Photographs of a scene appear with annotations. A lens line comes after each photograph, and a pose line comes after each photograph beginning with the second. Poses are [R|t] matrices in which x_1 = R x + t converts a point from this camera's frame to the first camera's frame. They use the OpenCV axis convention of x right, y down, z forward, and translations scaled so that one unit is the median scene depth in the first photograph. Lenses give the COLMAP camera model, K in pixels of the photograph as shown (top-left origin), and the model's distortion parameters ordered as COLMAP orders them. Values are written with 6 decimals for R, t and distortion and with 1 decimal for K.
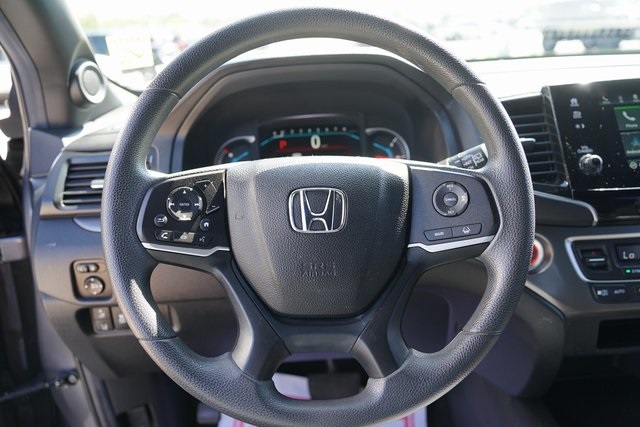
lens RADIAL K [[519.6, 0, 316.1], [0, 519.6, 220.0], [0, 0, 1]] dist [-0.029085, 0.012242]
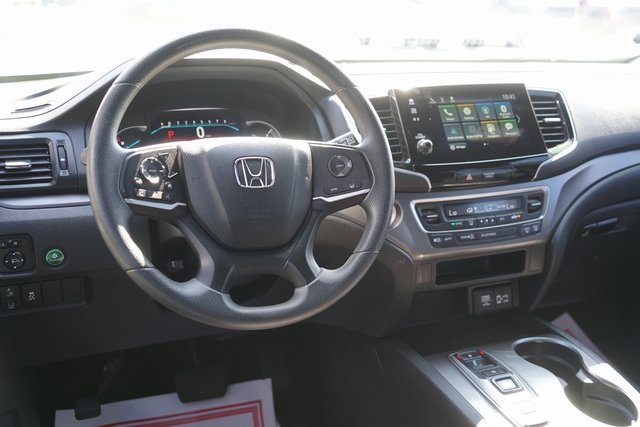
lens RADIAL K [[692.6, 0, 321.7], [0, 692.6, 216.0], [0, 0, 1]] dist [0.067536, 0.000000]
pose [[0.942497, -0.029394, 0.332919, -0.354326], [0.047931, 0.997716, -0.047601, 0.152749], [-0.330759, 0.060821, 0.941753, -0.649328]]
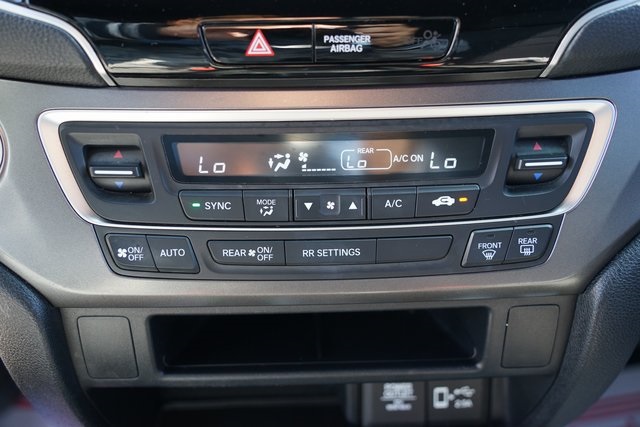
lens RADIAL K [[692.6, 0, 339.6], [0, 692.6, 206.4], [0, 0, 1]] dist [0.067536, 0.000000]
pose [[0.998319, 0.055873, 0.015377, 0.719740], [-0.057666, 0.984068, 0.168184, 0.002452], [-0.005735, -0.168788, 0.985636, 0.468717]]
